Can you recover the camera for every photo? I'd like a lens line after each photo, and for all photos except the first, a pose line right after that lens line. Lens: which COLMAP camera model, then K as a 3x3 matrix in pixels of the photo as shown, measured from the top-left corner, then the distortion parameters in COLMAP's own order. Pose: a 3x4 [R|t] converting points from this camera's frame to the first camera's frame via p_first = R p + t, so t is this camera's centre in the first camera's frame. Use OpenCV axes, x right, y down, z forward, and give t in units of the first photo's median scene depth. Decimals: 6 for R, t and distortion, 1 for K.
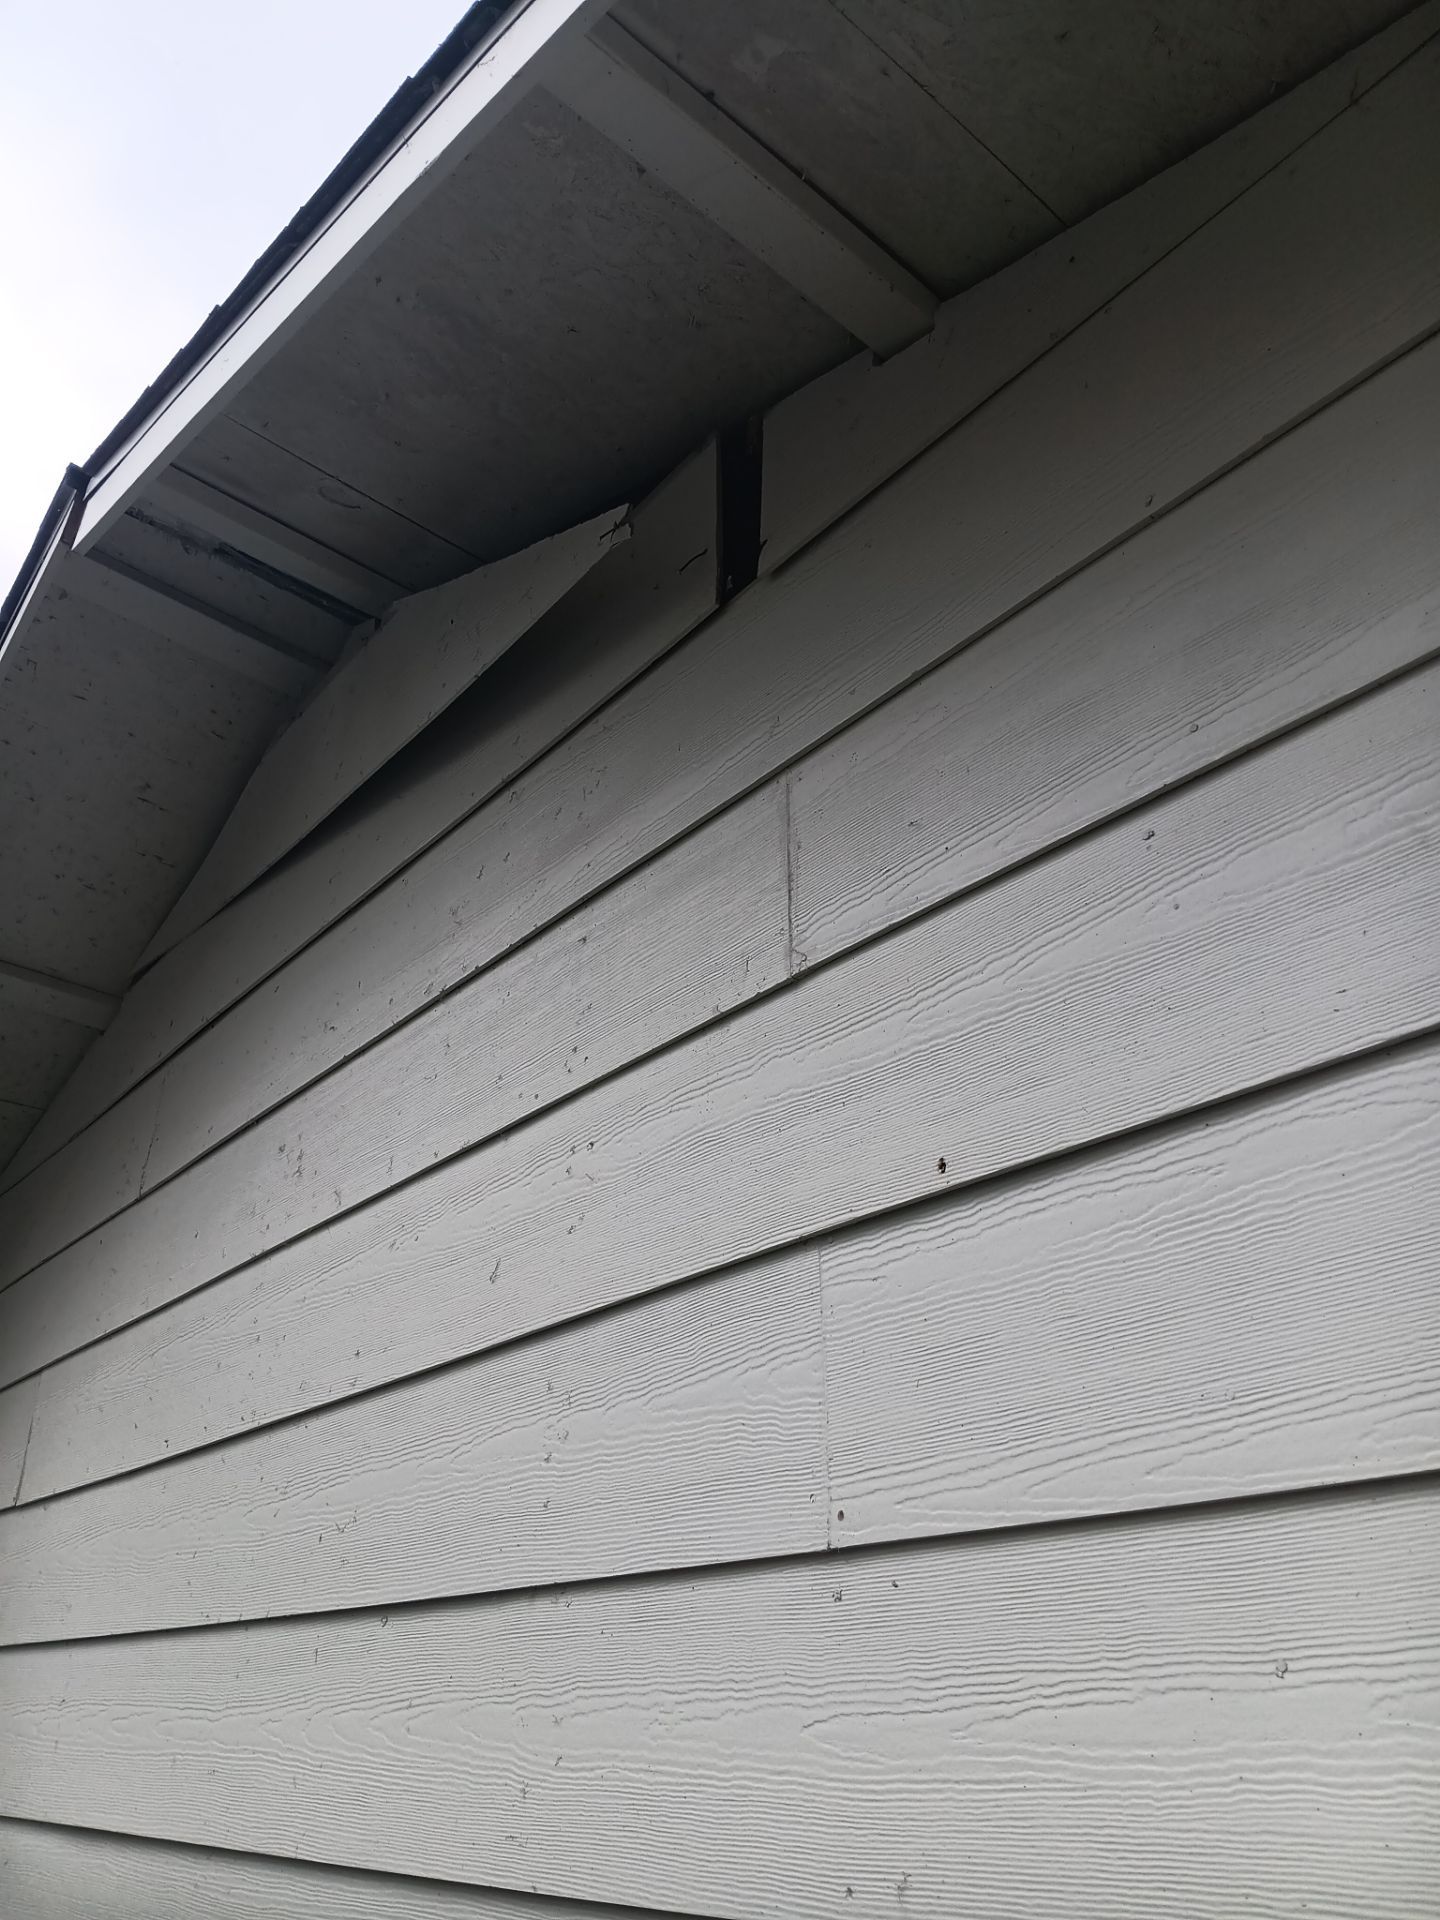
lens RADIAL K [[1481.4, 0, 720.0], [0, 1481.4, 960.0], [0, 0, 1]] dist [0.073806, -0.155691]
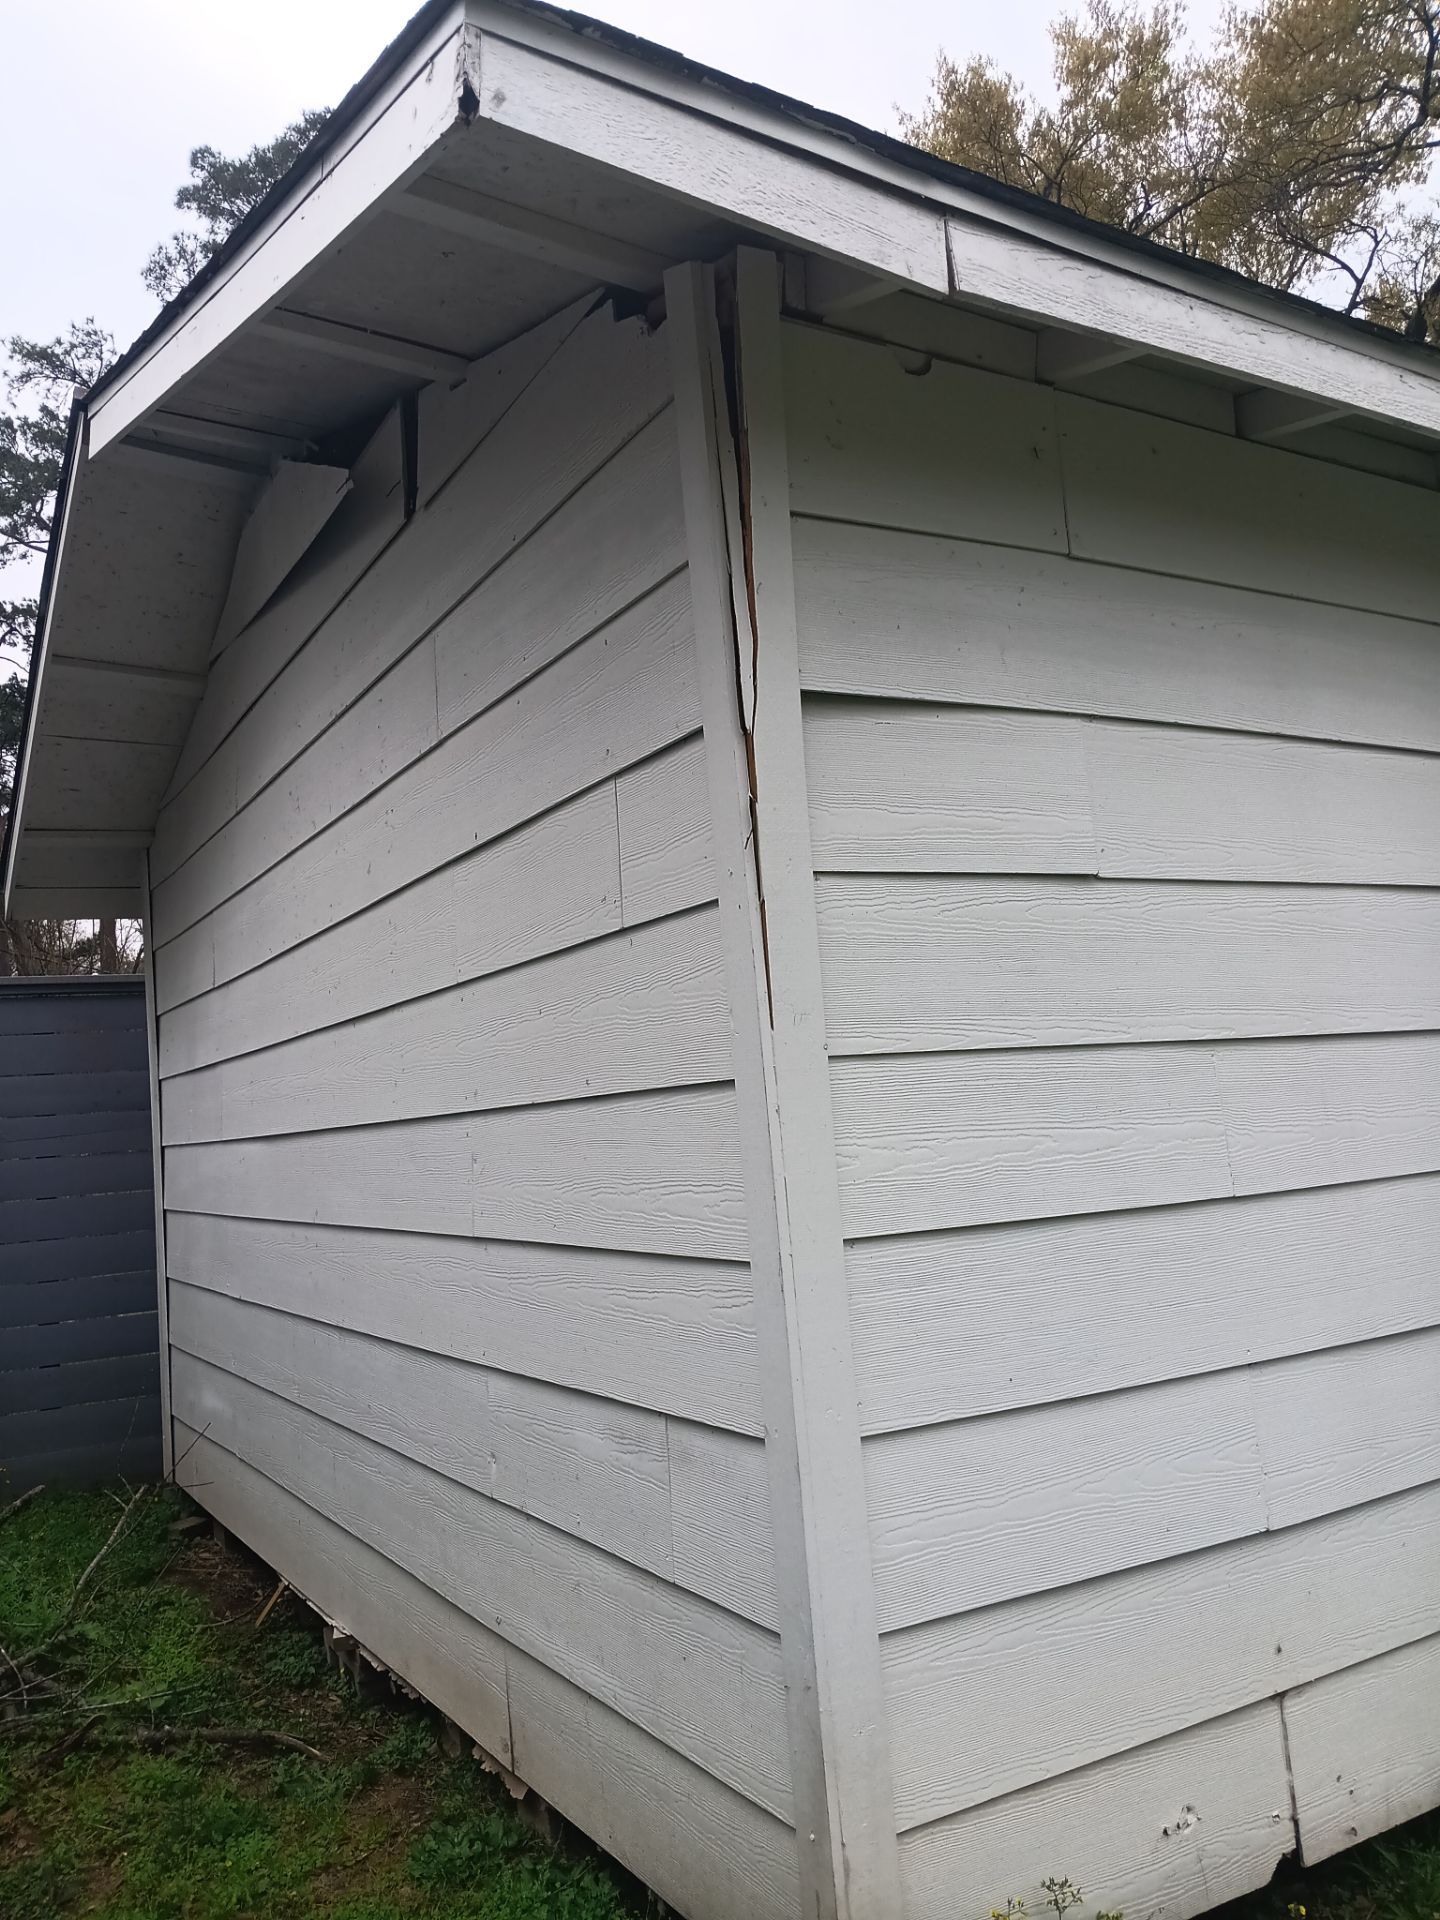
lens RADIAL K [[1481.4, 0, 720.0], [0, 1481.4, 960.0], [0, 0, 1]] dist [0.073806, -0.155691]
pose [[0.985368, -0.075803, -0.152655, 0.464656], [0.125524, 0.928636, 0.349113, -0.243072], [0.115297, -0.363166, 0.924563, -0.652960]]
